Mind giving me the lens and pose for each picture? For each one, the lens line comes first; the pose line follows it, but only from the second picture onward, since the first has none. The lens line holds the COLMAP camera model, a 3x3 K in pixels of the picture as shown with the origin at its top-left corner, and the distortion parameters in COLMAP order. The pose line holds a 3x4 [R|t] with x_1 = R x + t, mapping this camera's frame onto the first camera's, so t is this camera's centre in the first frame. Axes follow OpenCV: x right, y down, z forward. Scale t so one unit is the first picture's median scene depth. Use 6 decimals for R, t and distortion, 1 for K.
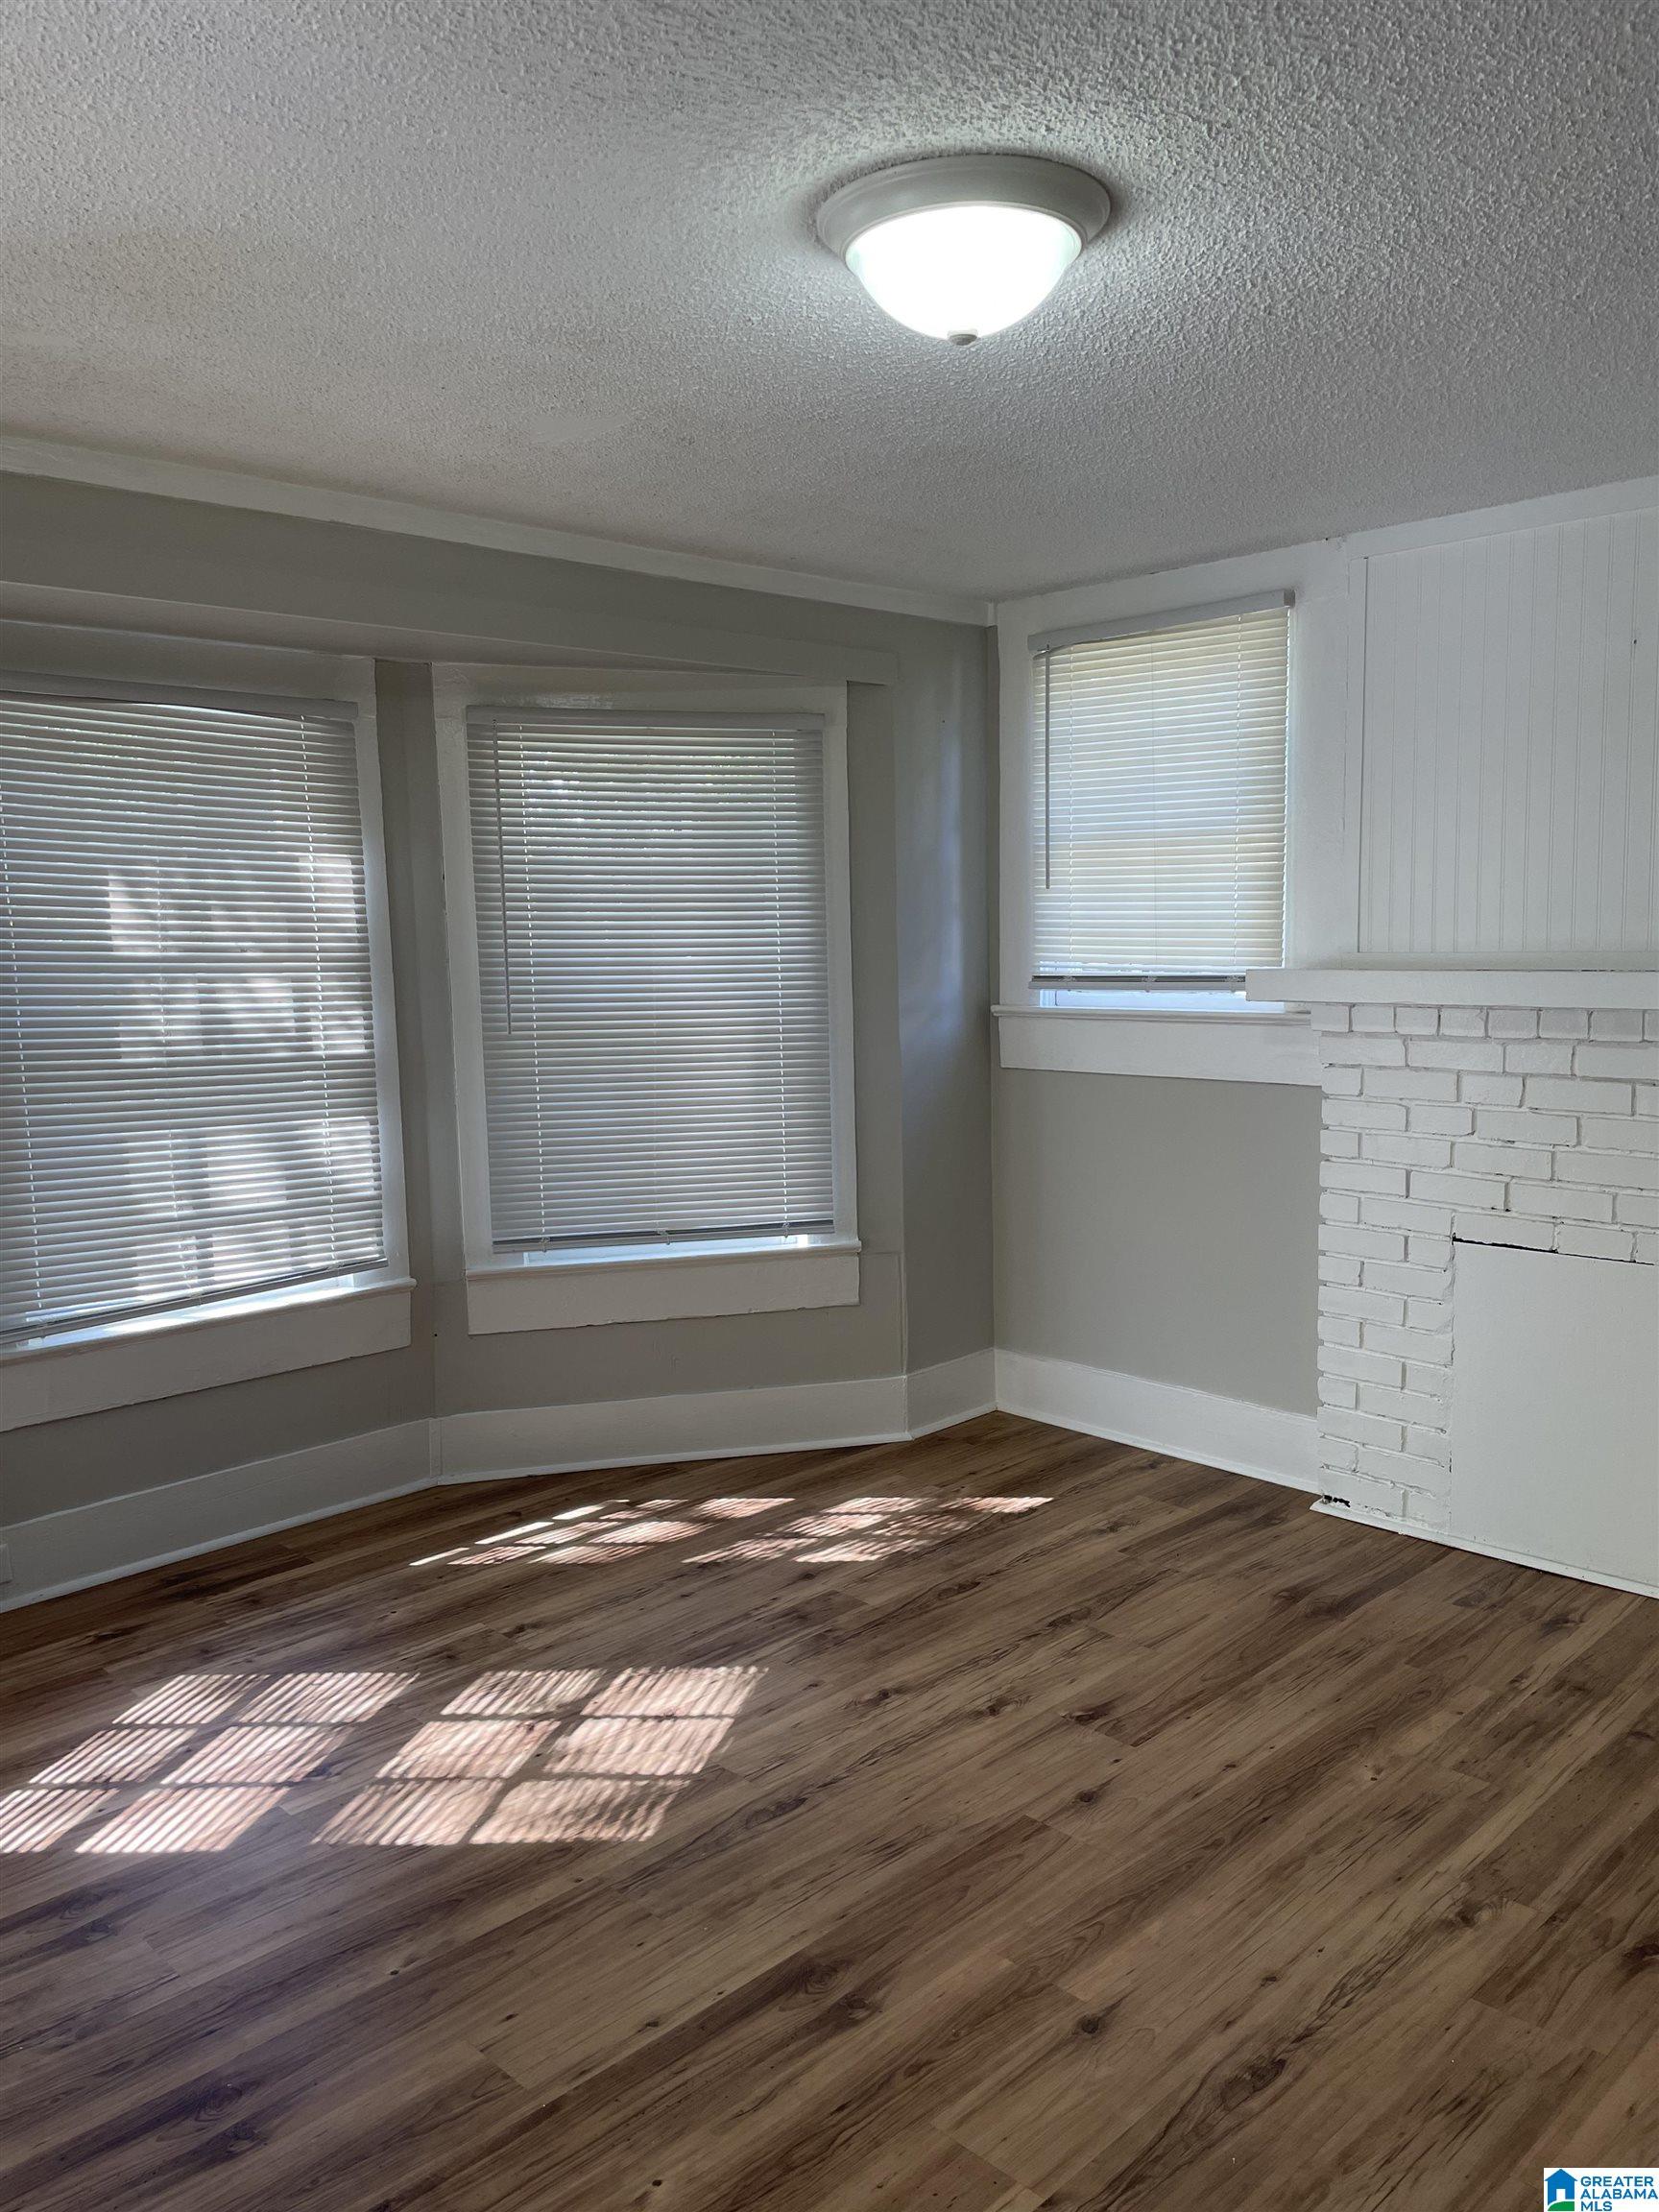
lens RADIAL K [[1699.2, 0, 832.2], [0, 1699.2, 1124.0], [0, 0, 1]] dist [0.107123, -0.145941]
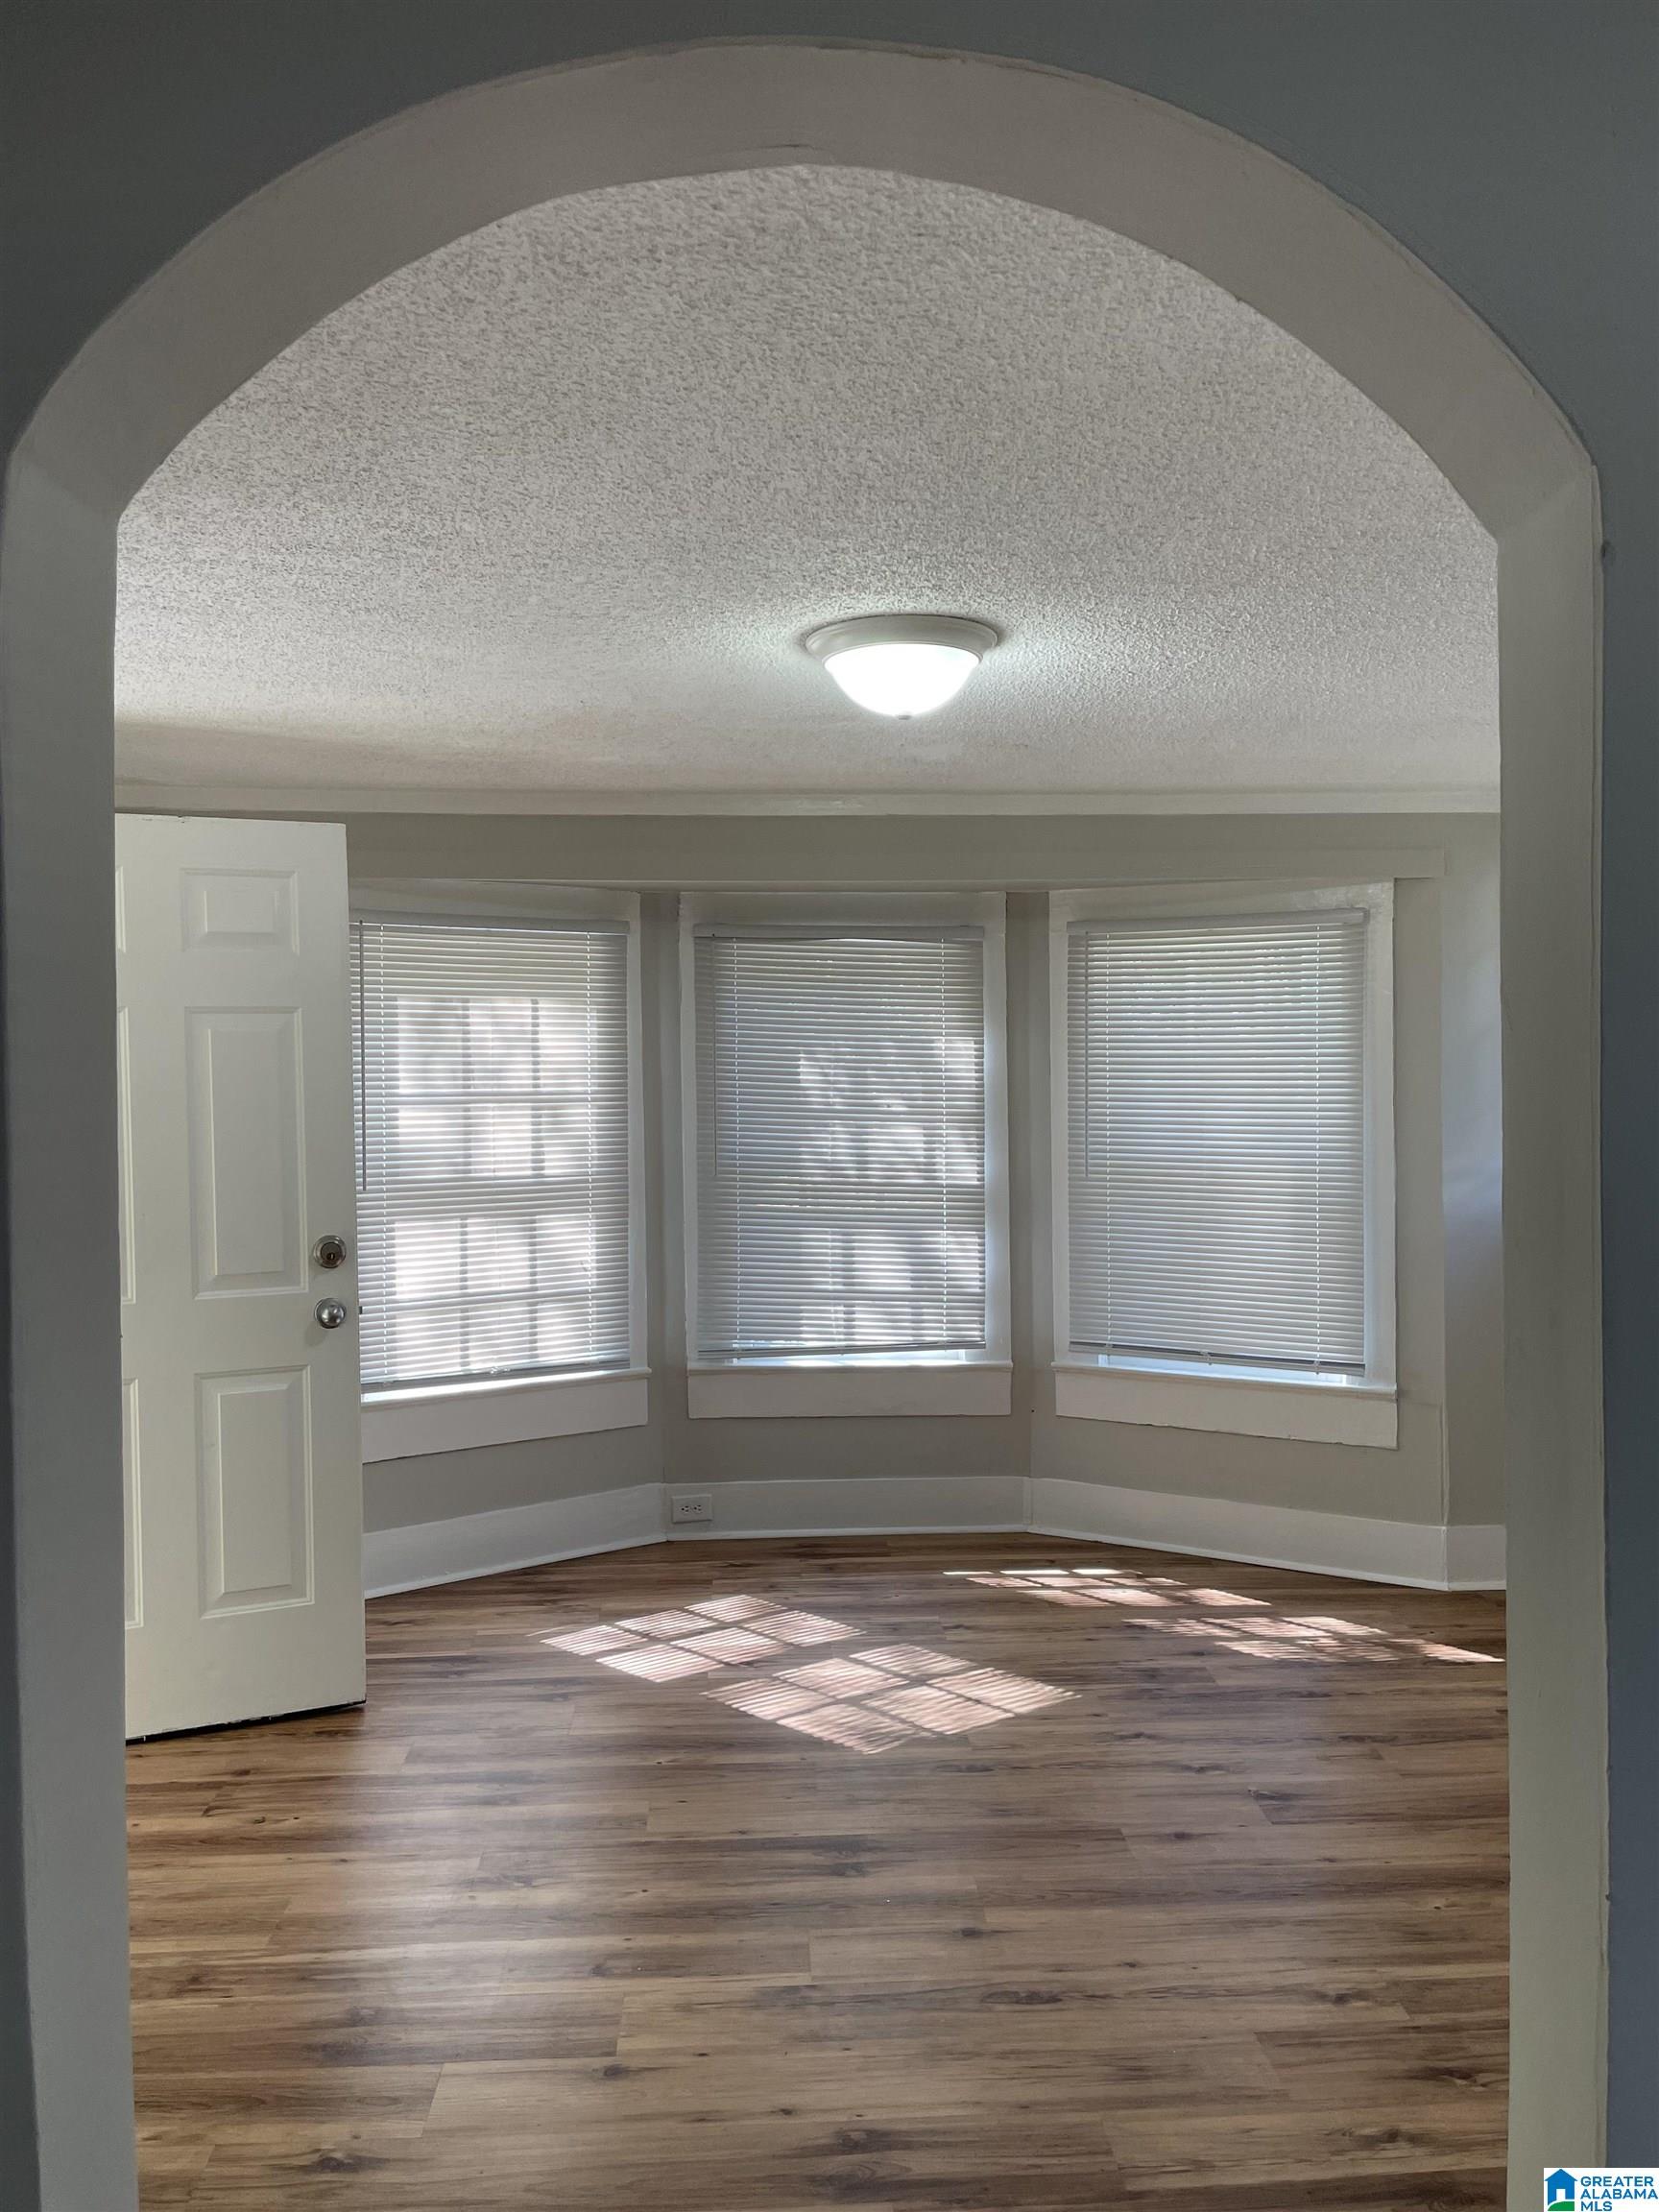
lens RADIAL K [[1699.2, 0, 832.2], [0, 1699.2, 1124.0], [0, 0, 1]] dist [0.107123, -0.145941]
pose [[0.749370, 0.035286, -0.661211, 0.531336], [-0.092301, 0.994396, -0.051542, -0.009748], [0.655687, 0.099654, 0.748427, -0.070151]]
